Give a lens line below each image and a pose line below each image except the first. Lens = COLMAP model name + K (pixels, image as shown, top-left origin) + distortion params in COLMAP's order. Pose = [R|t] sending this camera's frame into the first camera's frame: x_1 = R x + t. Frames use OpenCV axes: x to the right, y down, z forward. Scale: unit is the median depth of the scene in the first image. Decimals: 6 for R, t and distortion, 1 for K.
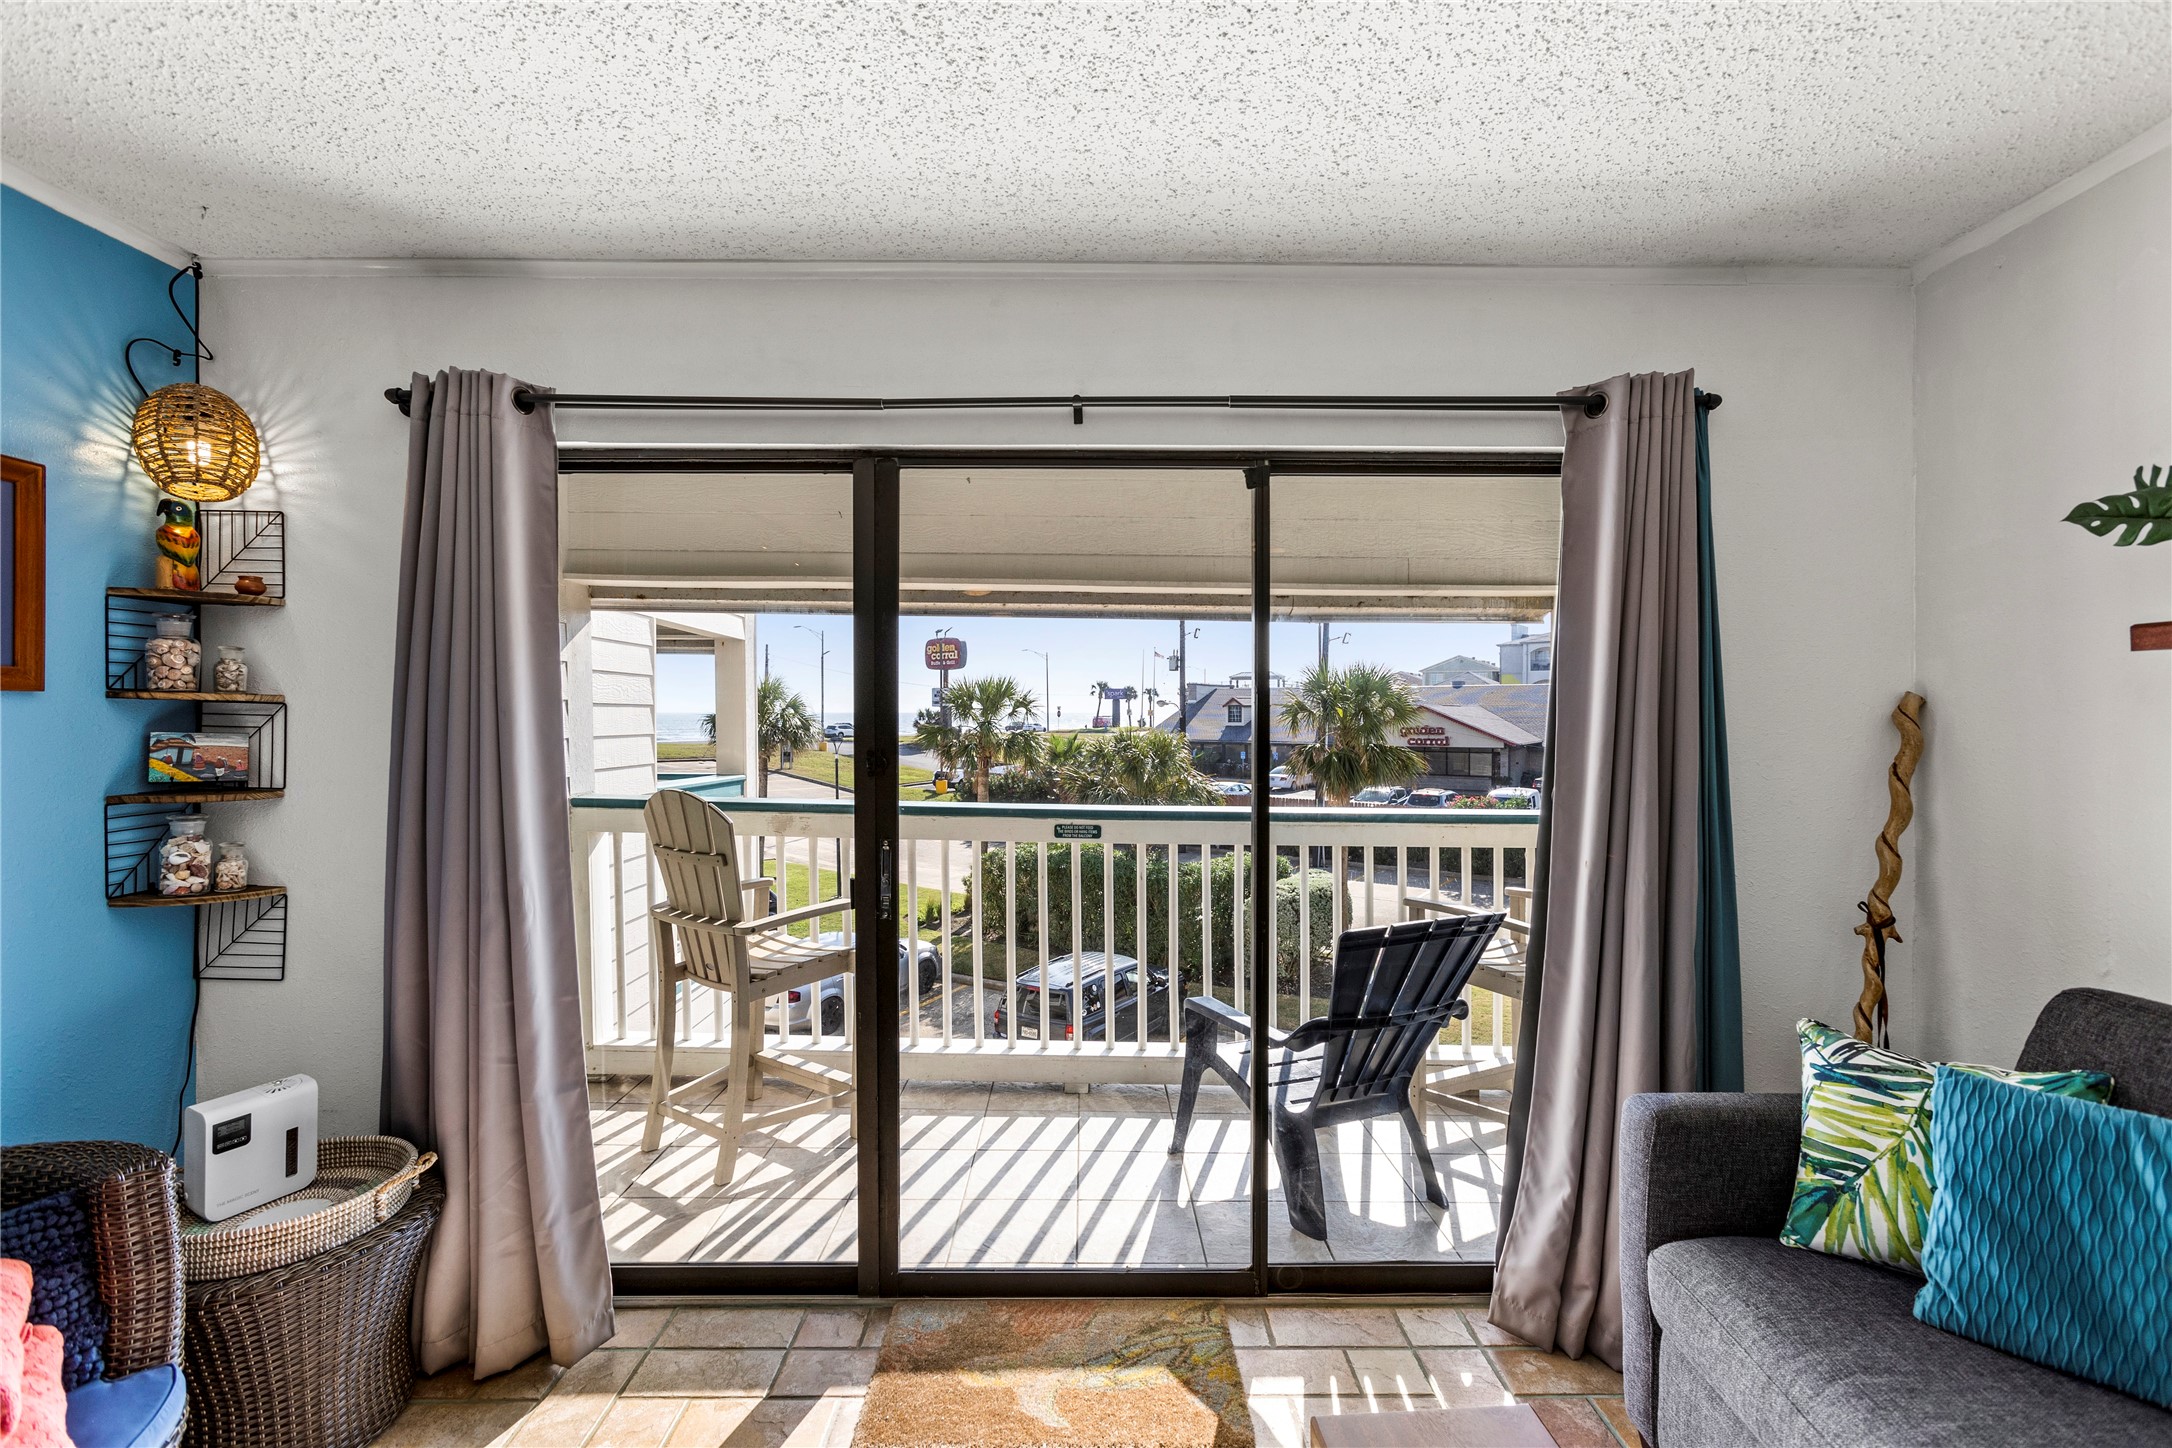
lens RADIAL K [[991.4, 0, 1095.9], [0, 991.4, 720.5], [0, 0, 1]] dist [-0.013341, 0.008848]
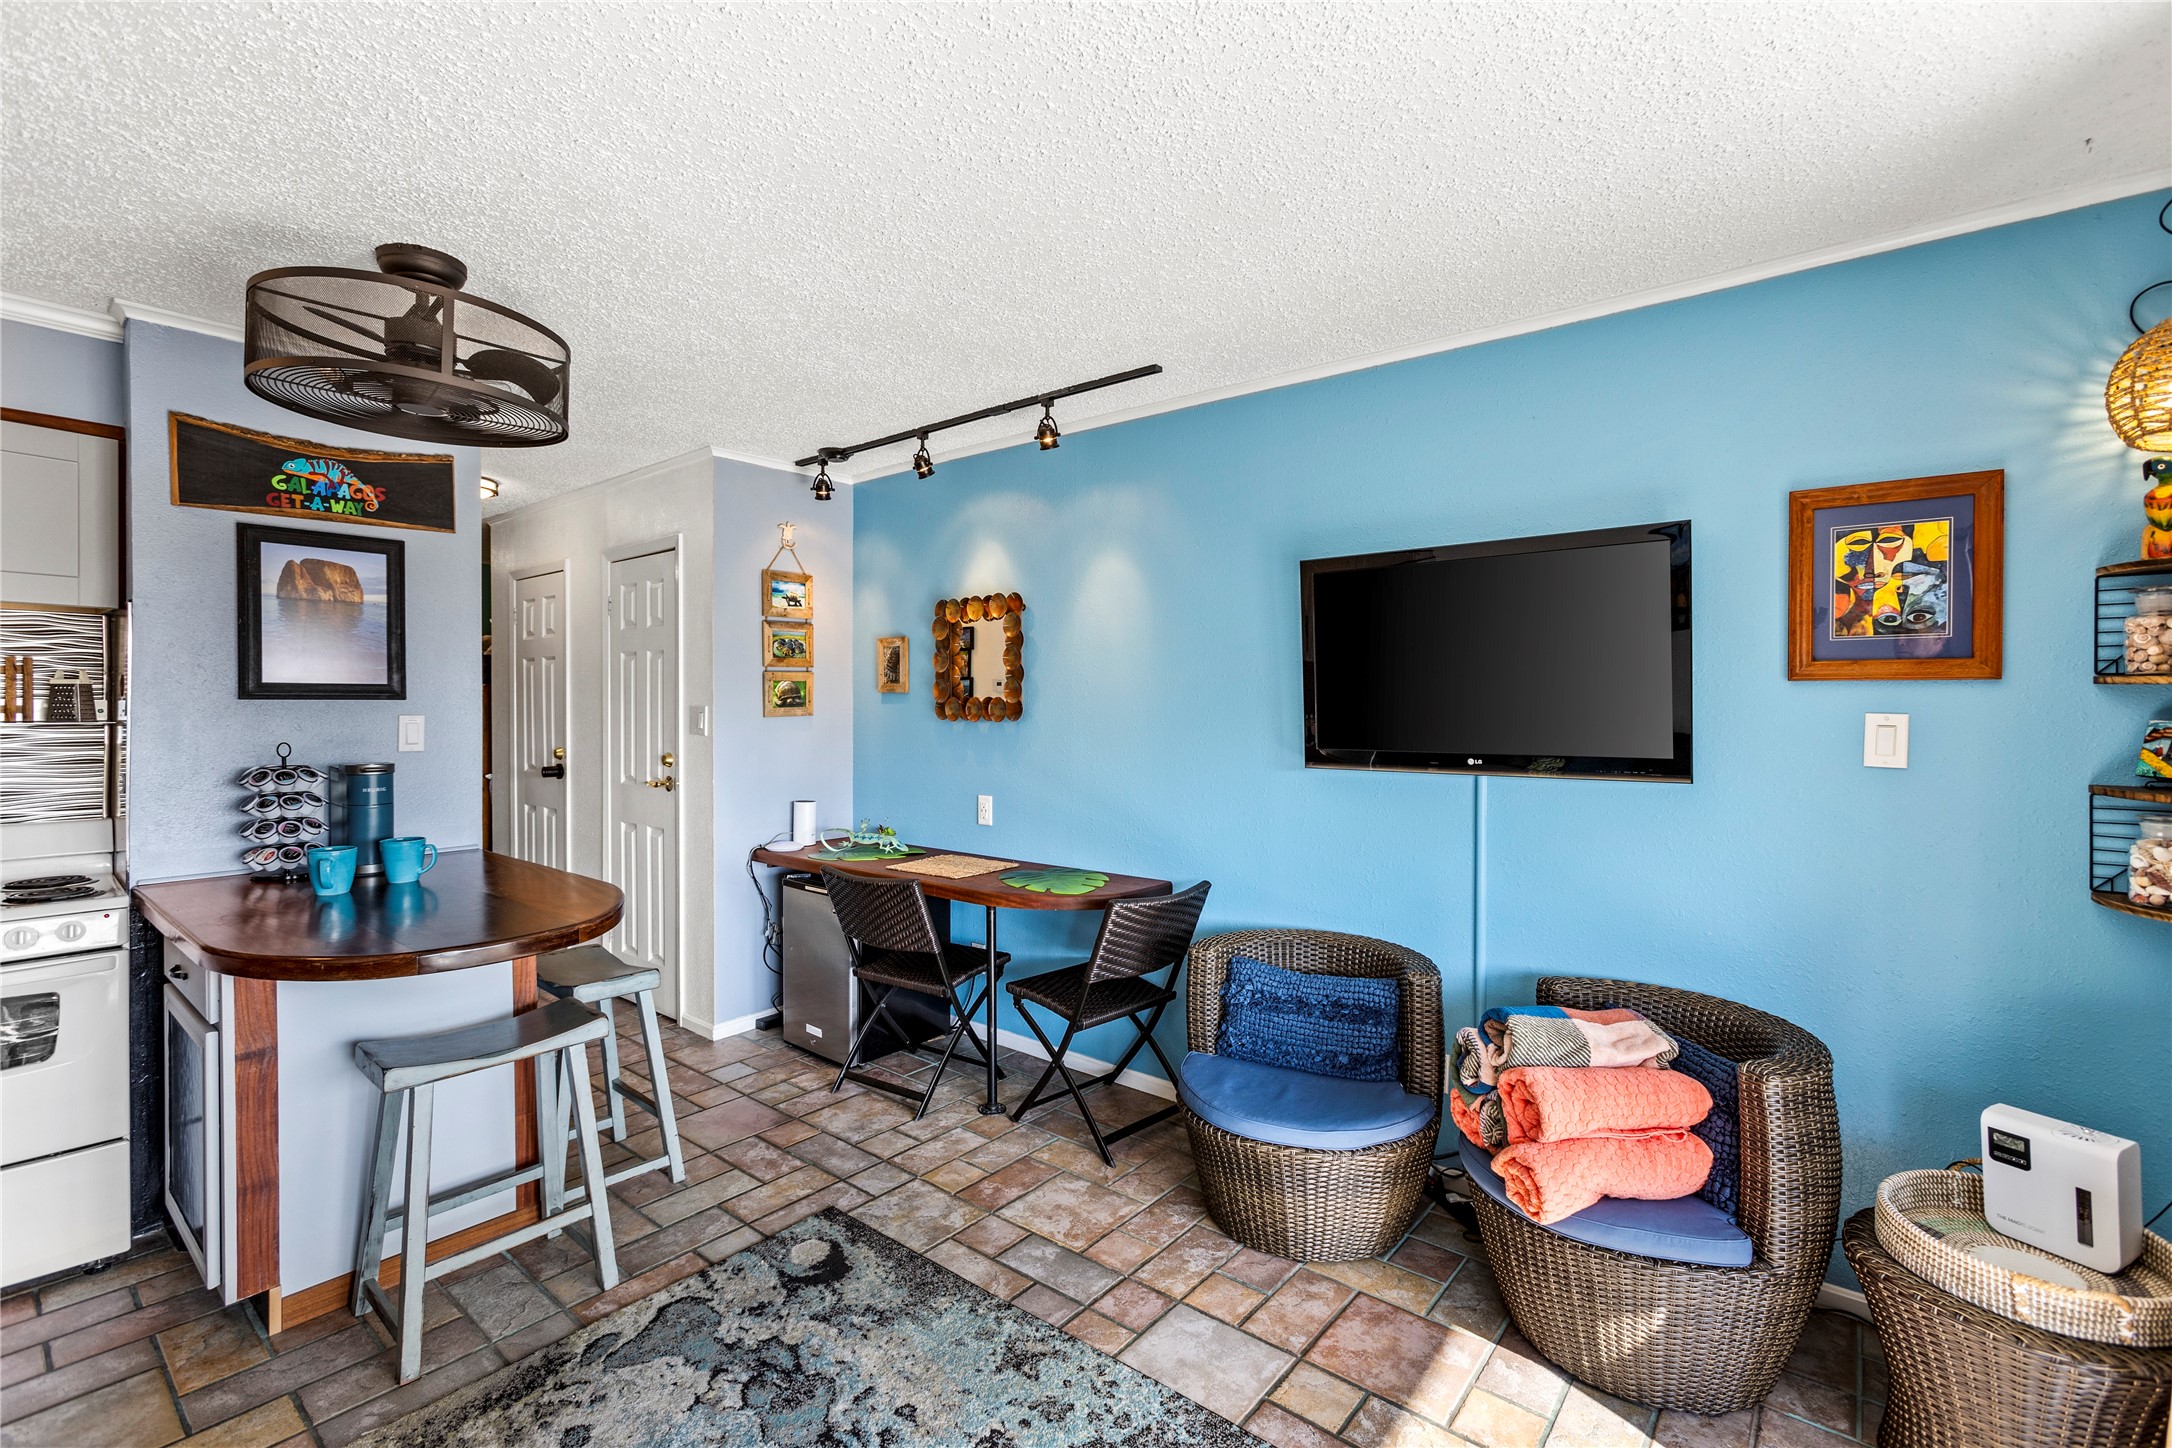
lens RADIAL K [[960.2, 0, 1083.0], [0, 960.2, 707.1], [0, 0, 1]] dist [-0.005922, 0.005305]
pose [[-0.641423, 0.004692, -0.767173, 0.342857], [-0.006801, 0.999907, 0.011801, -0.003993], [0.767158, 0.012787, -0.641331, 0.804626]]
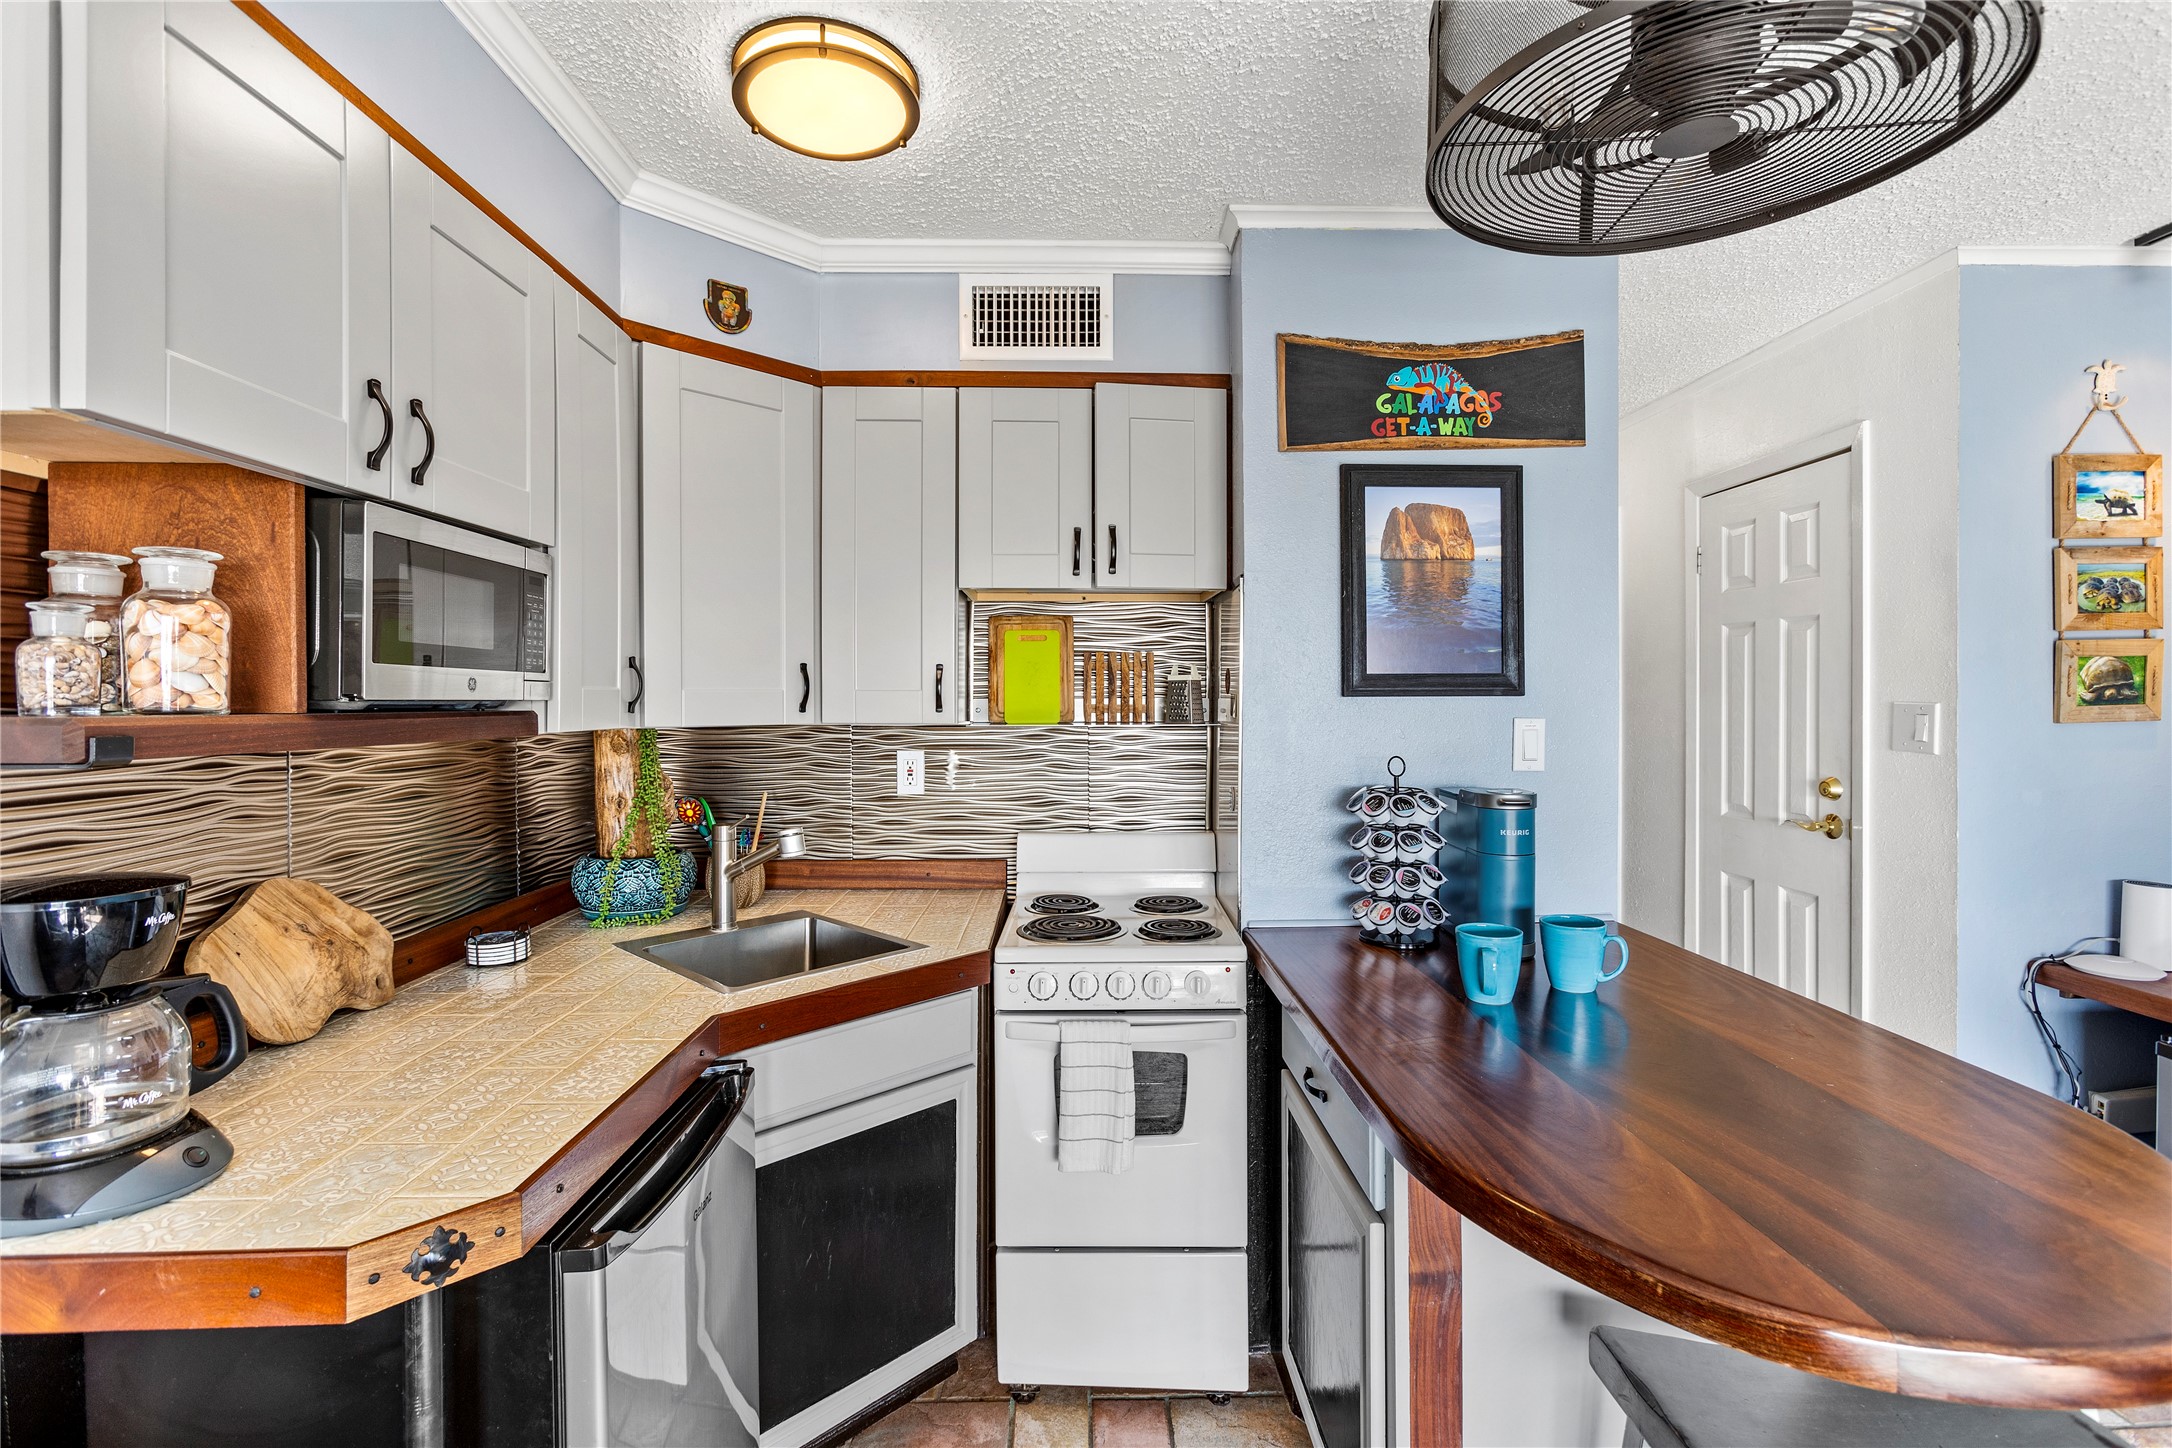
lens RADIAL K [[960.2, 0, 1091.1], [0, 960.2, 709.7], [0, 0, 1]] dist [-0.005922, 0.005305]
pose [[-0.999826, 0.006056, -0.017646, 0.356160], [0.005702, 0.999784, 0.020006, 0.000596], [0.017763, 0.019902, -0.999644, 0.119537]]
